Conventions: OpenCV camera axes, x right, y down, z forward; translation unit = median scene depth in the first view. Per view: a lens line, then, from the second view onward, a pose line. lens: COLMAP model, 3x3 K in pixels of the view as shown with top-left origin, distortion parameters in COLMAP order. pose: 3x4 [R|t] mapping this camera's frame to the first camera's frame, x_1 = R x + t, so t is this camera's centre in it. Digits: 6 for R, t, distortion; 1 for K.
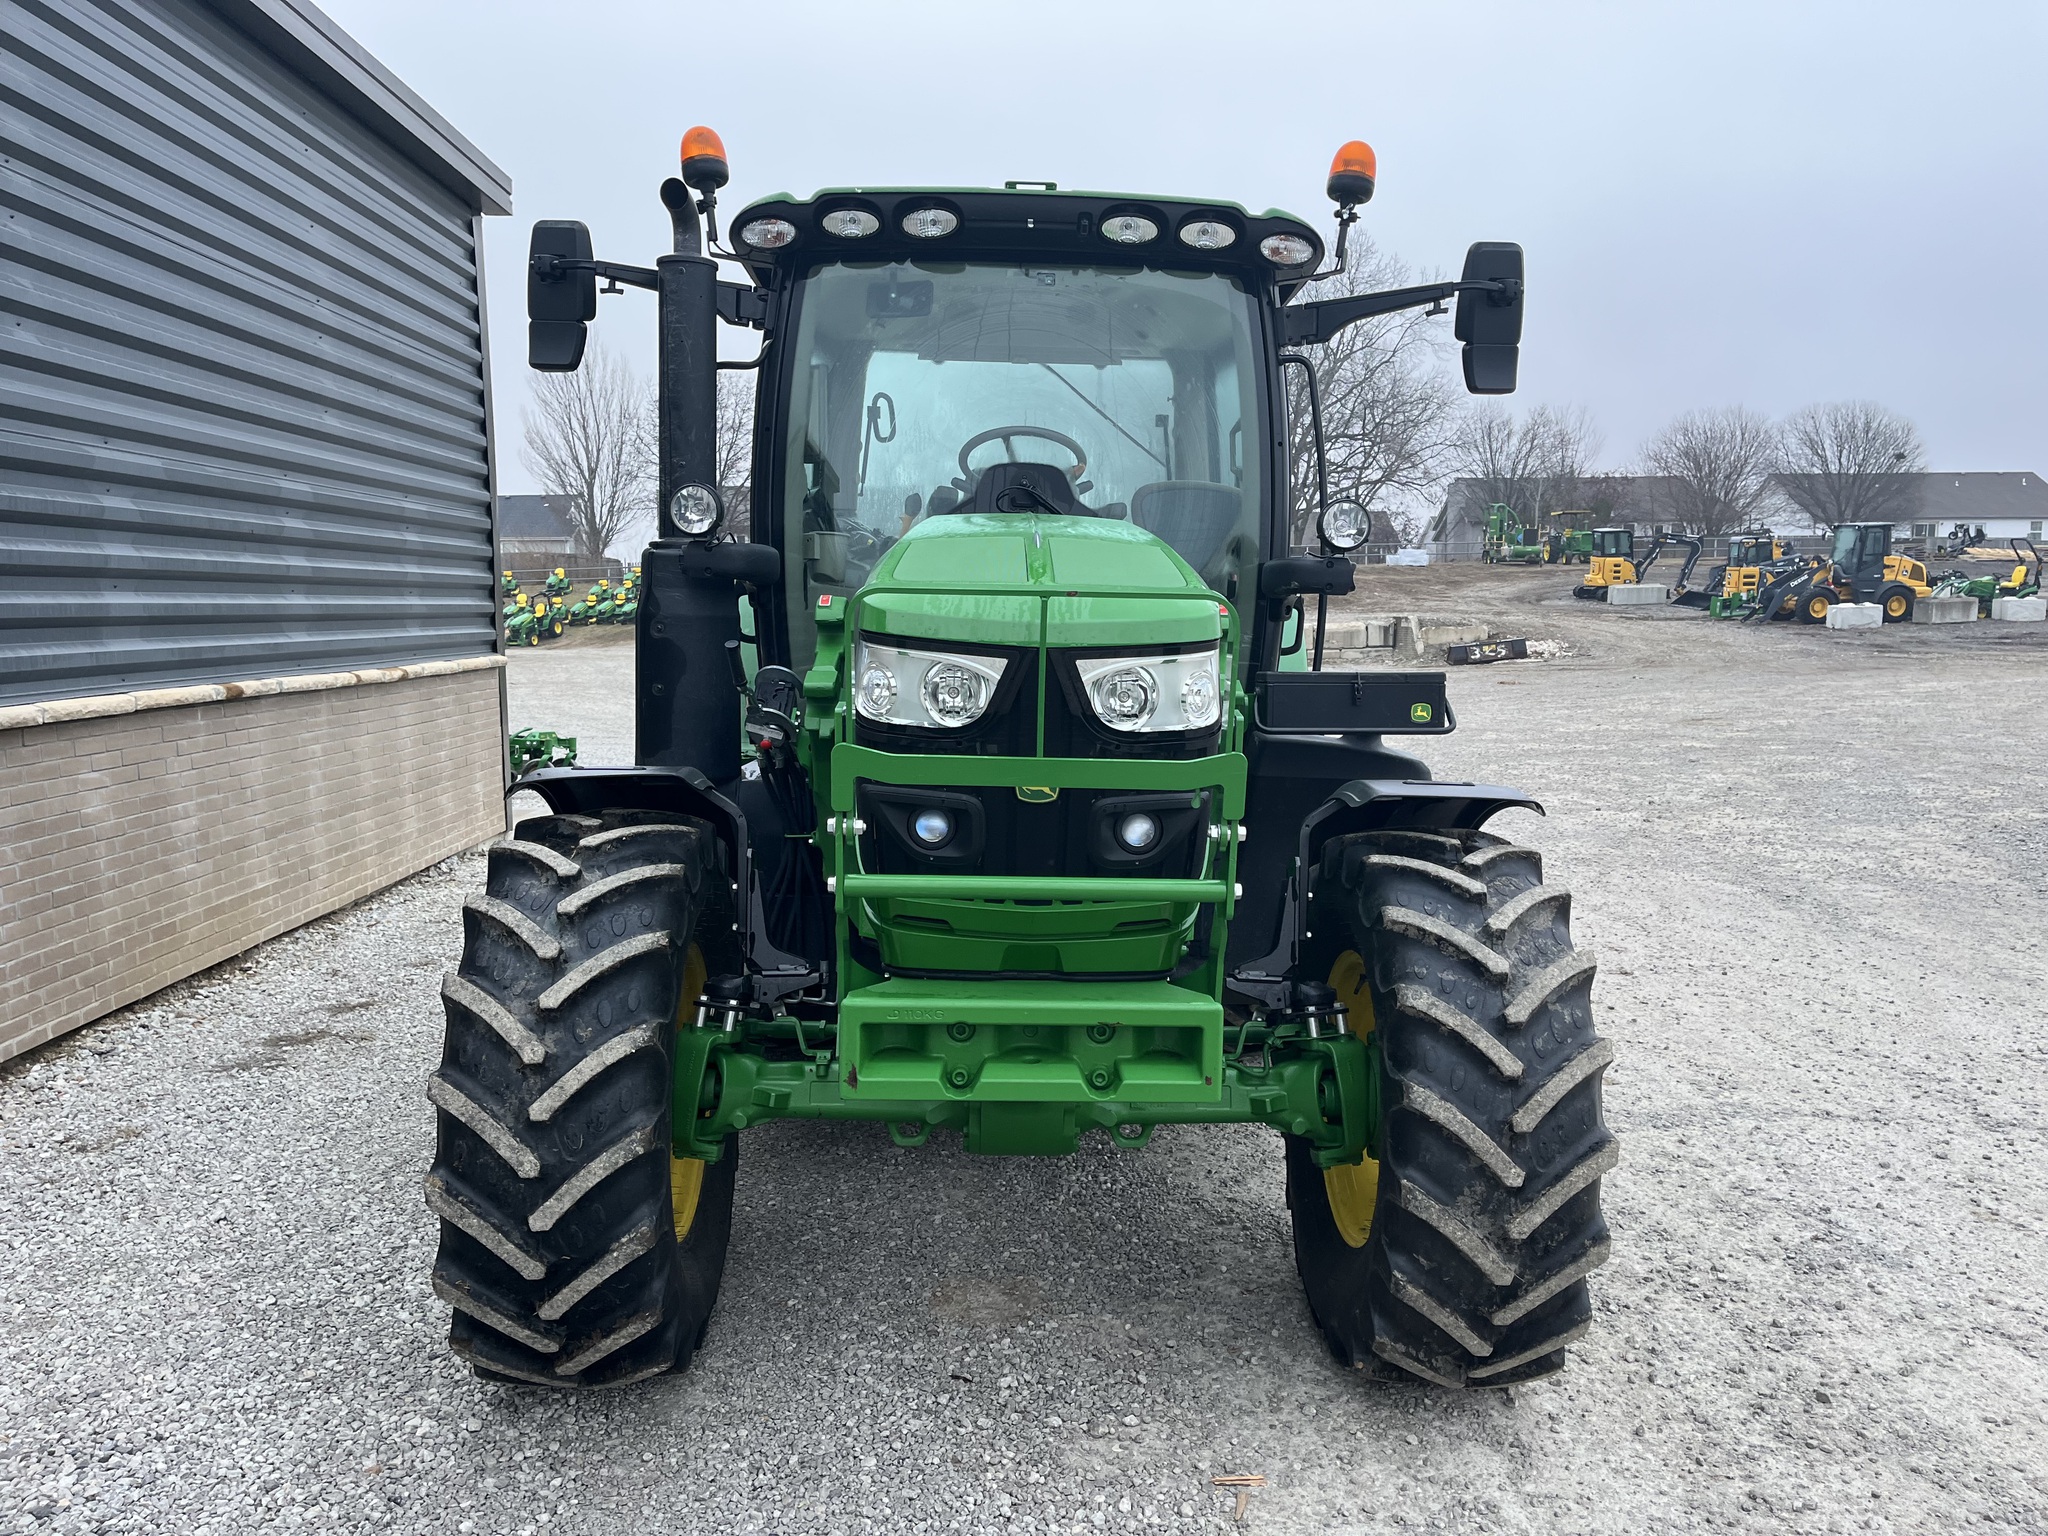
lens RADIAL K [[1535.0, 0, 1047.7], [0, 1535.0, 762.4], [0, 0, 1]] dist [0.080750, -0.113499]
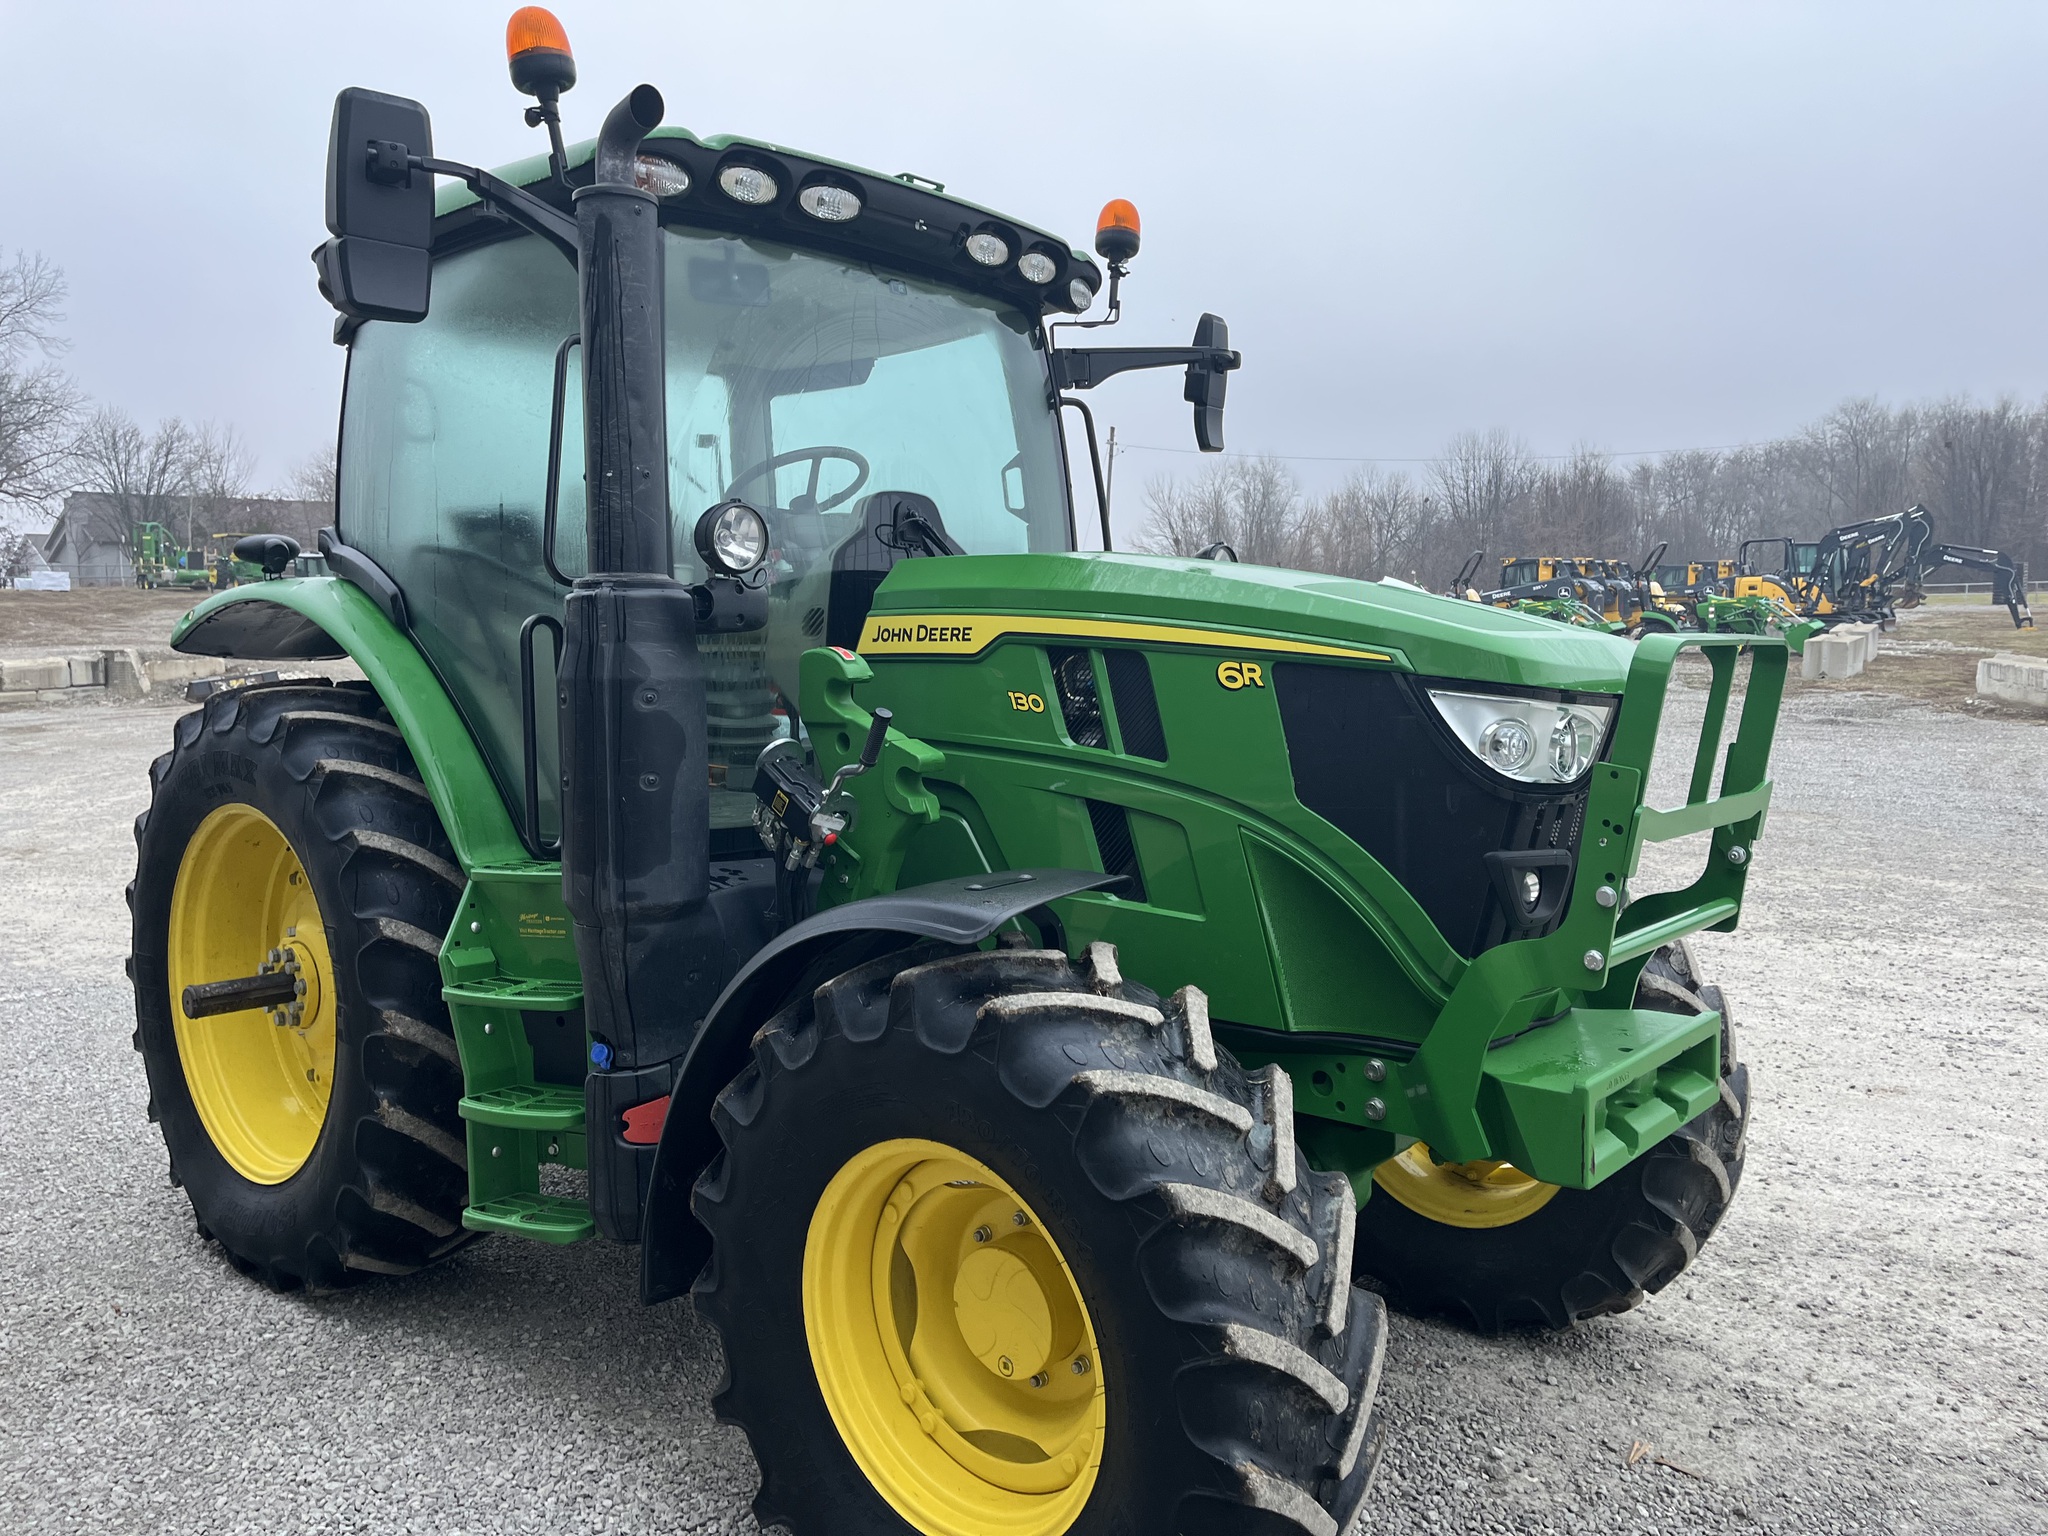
lens RADIAL K [[1538.2, 0, 1016.2], [0, 1538.2, 740.7], [0, 0, 1]] dist [0.075596, -0.106698]
pose [[0.685354, -0.067974, 0.725031, -0.631734], [0.090132, 0.995896, 0.008168, -0.054936], [-0.722610, 0.059751, 0.688668, 0.362034]]
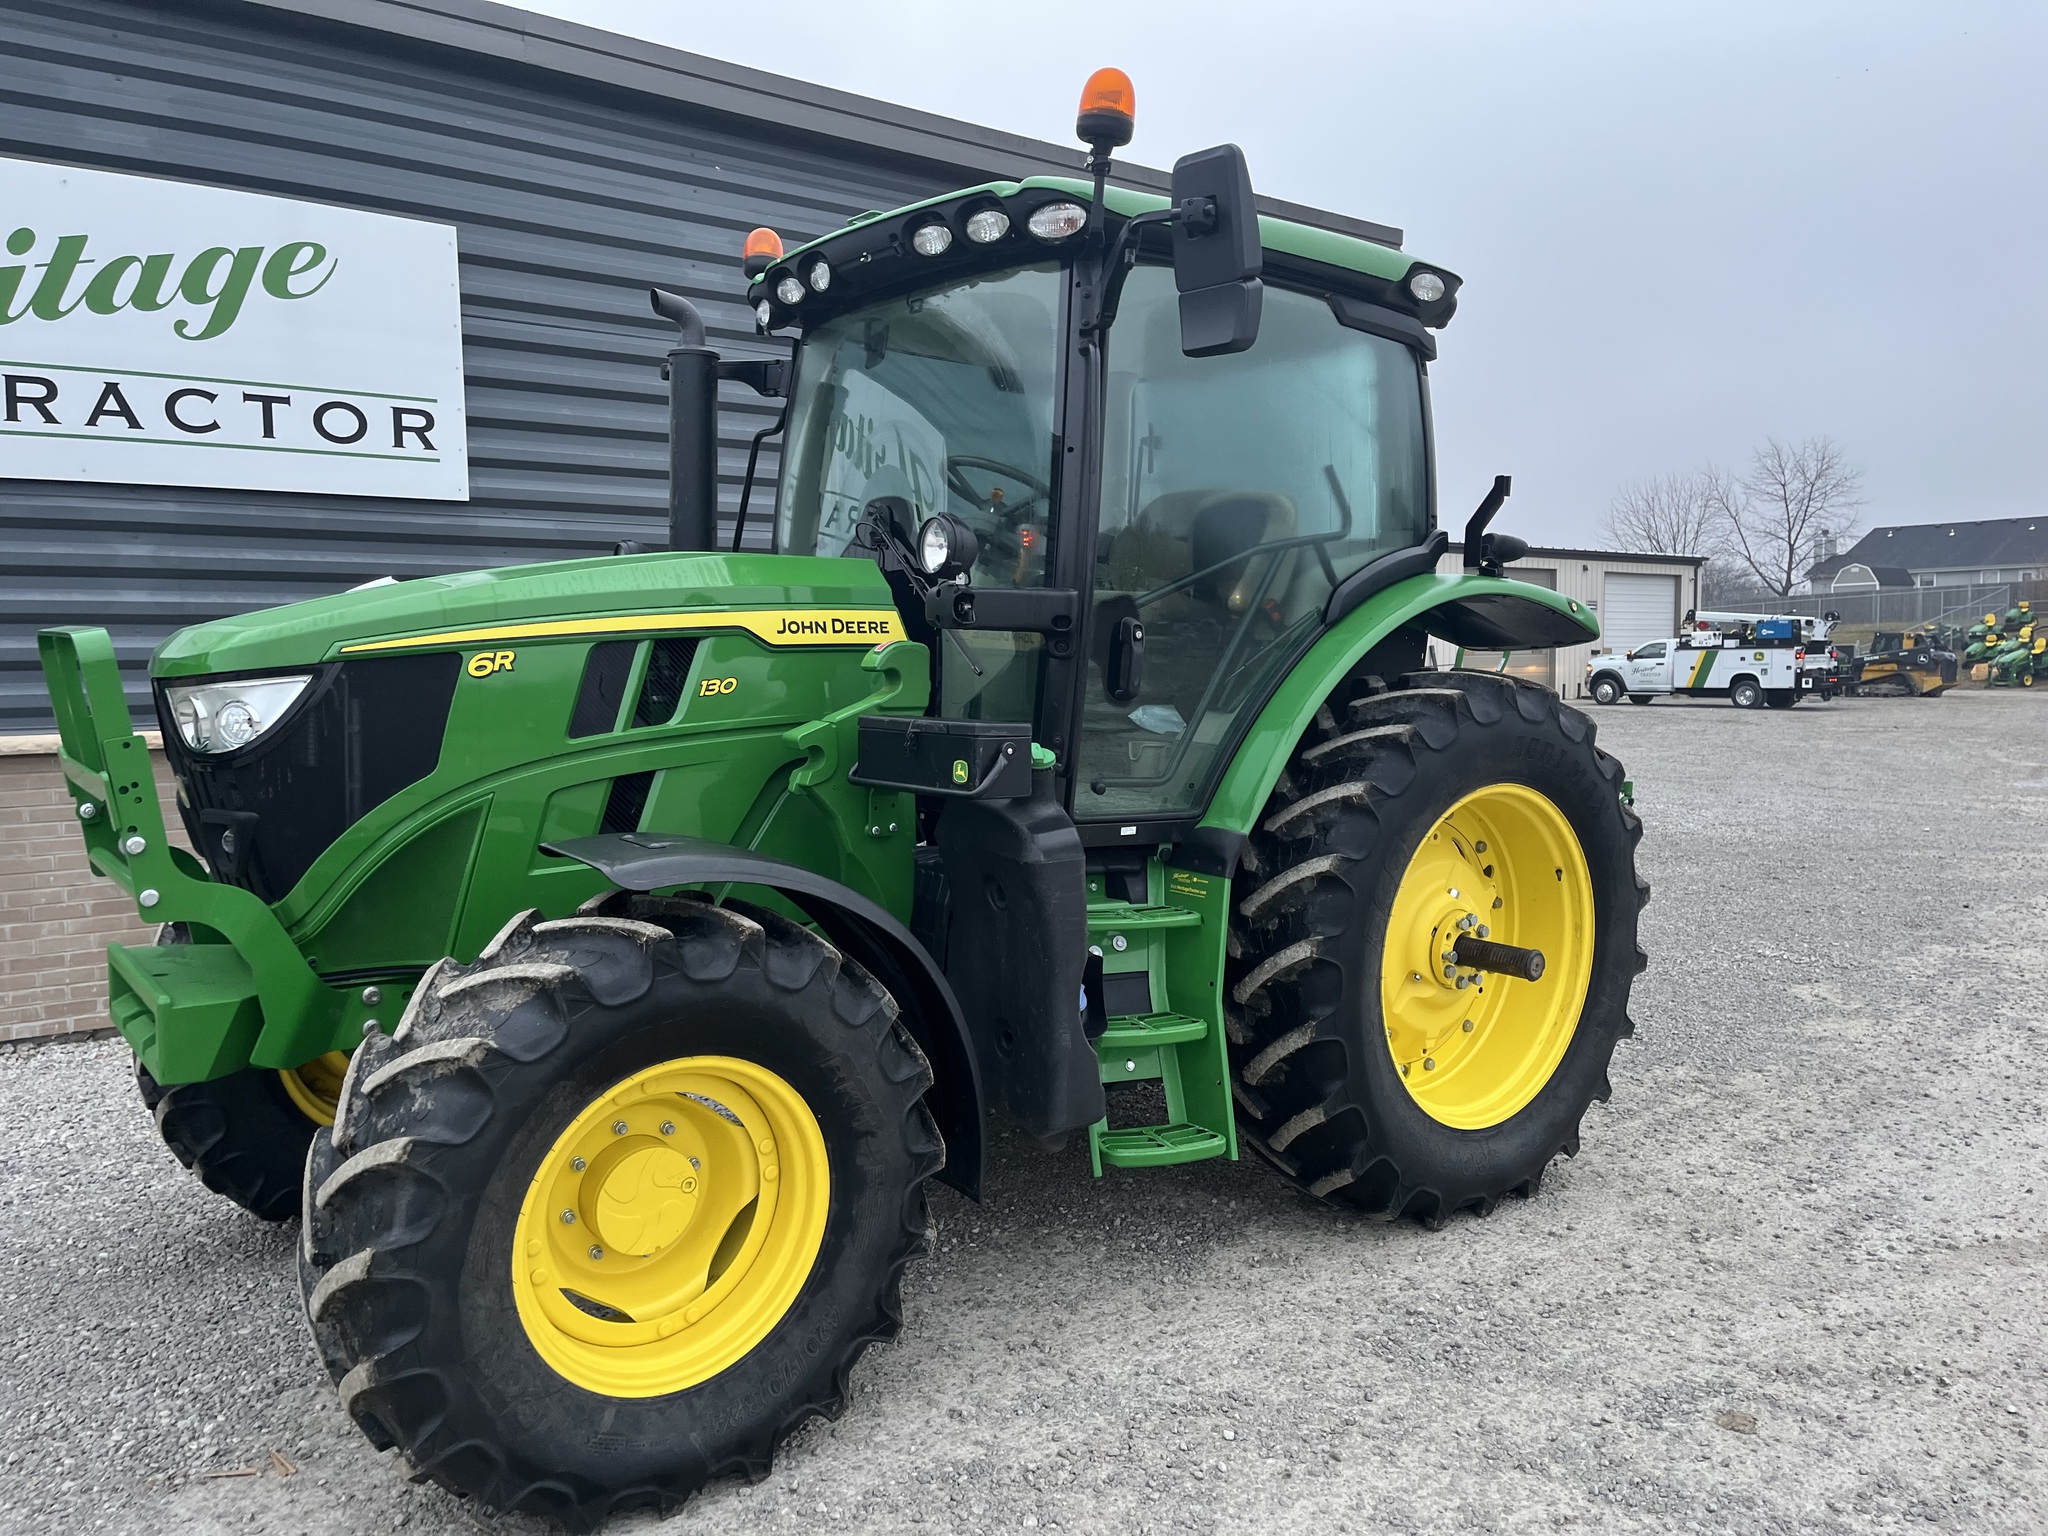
lens RADIAL K [[1537.0, 0, 1028.5], [0, 1537.0, 756.2], [0, 0, 1]] dist [0.074154, -0.102050]
pose [[0.583789, 0.052434, -0.810210, 0.857704], [-0.075150, 0.997118, 0.010381, -0.048109], [0.808420, 0.054827, 0.586048, 0.517368]]
